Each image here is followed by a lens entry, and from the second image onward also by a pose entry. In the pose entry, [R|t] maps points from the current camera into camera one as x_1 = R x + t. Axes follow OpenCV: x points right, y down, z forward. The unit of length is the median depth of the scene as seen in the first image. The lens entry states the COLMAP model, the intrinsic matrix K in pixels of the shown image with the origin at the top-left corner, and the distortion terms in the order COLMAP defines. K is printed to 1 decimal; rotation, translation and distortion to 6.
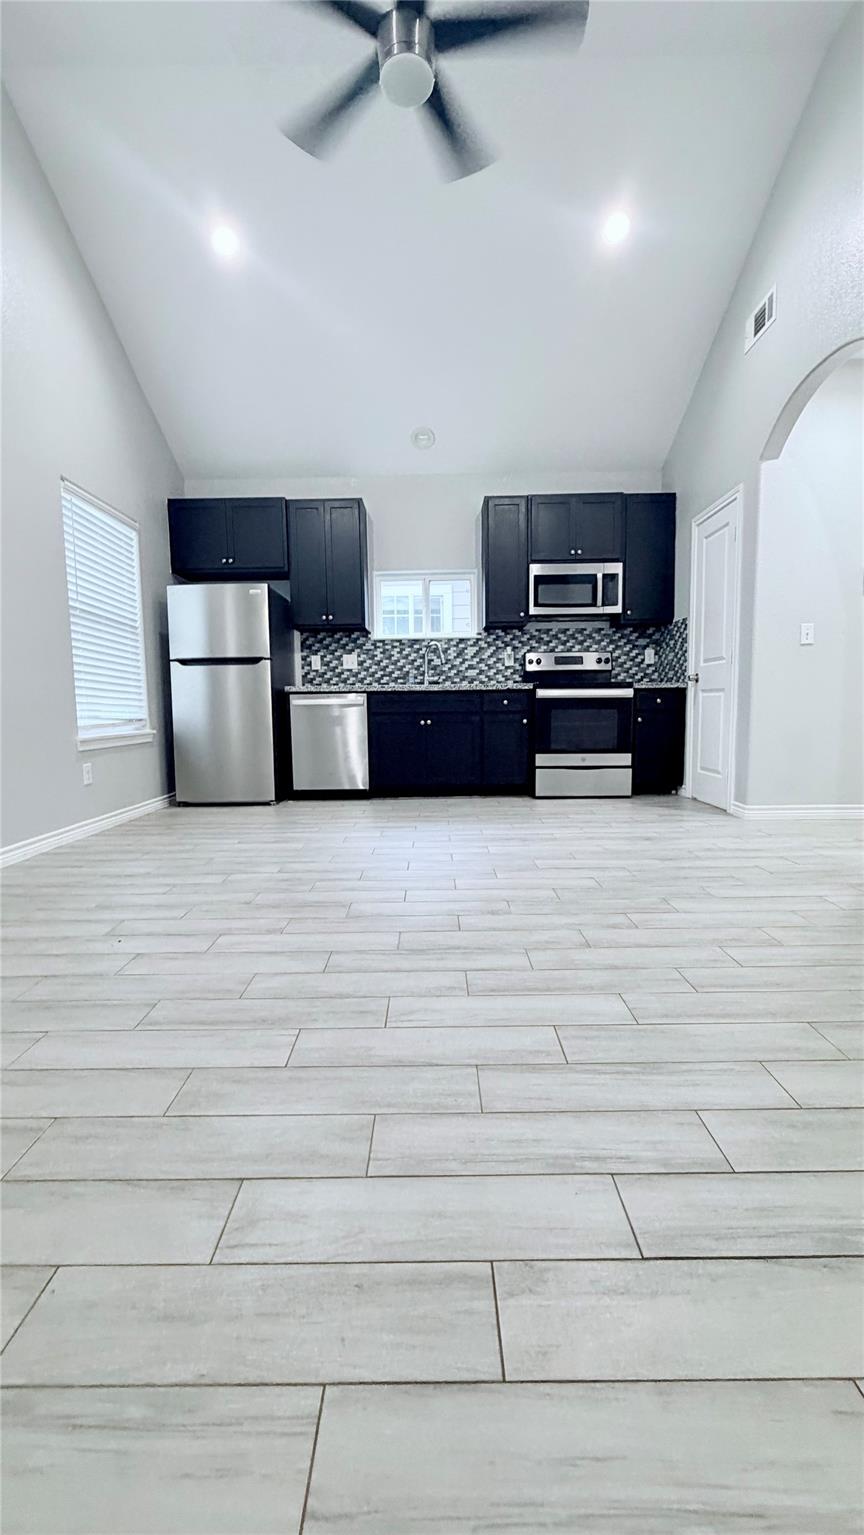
lens RADIAL K [[611.1, 0, 433.1], [0, 611.1, 763.0], [0, 0, 1]] dist [-0.000580, 0.000511]
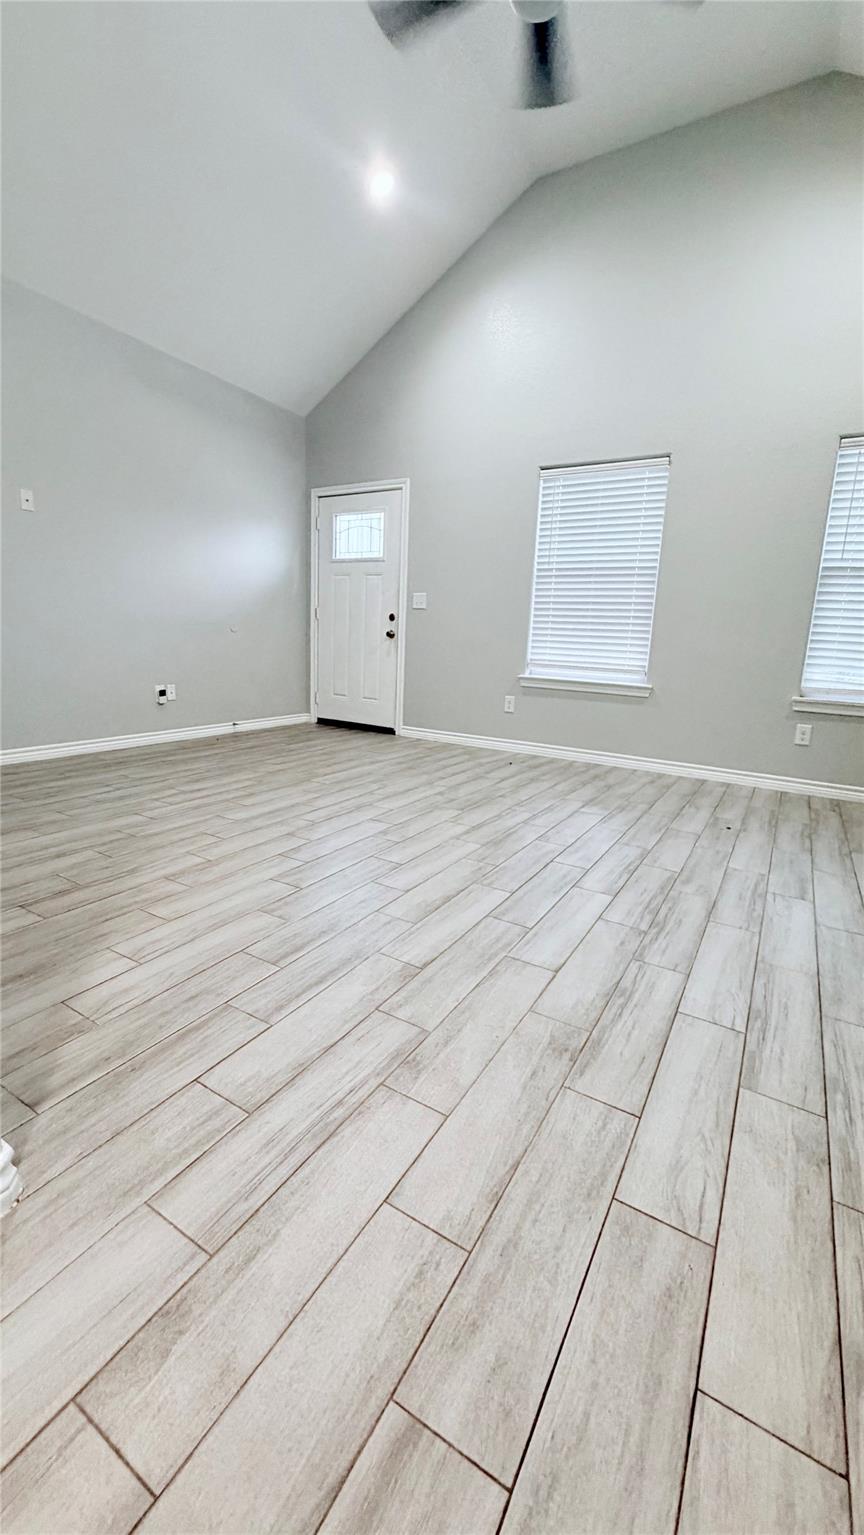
lens RADIAL K [[611.1, 0, 432.8], [0, 611.1, 764.3], [0, 0, 1]] dist [-0.000580, 0.000511]
pose [[-0.511814, 0.166807, -0.842747, 0.506046], [-0.119986, 0.957474, 0.262385, -0.104516], [0.850676, 0.235410, -0.470034, 0.779869]]
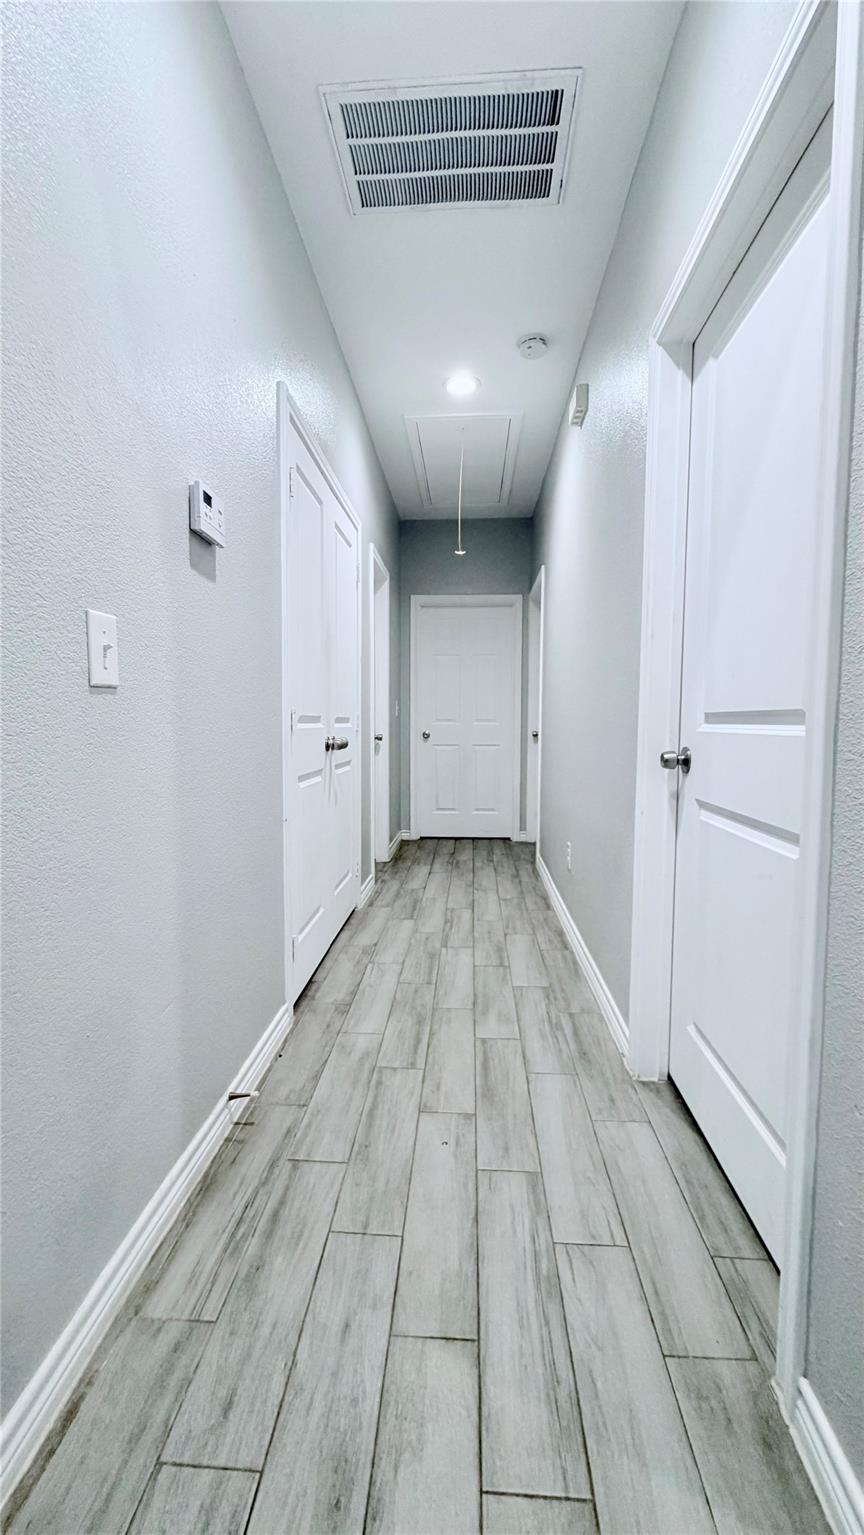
lens RADIAL K [[611.1, 0, 431.3], [0, 611.1, 761.8], [0, 0, 1]] dist [-0.000580, 0.000511]
pose [[0.067187, -0.046689, 0.996647, 0.281787], [0.094642, 0.994699, 0.040218, -0.130514], [-0.993242, 0.091622, 0.071250, 0.685868]]
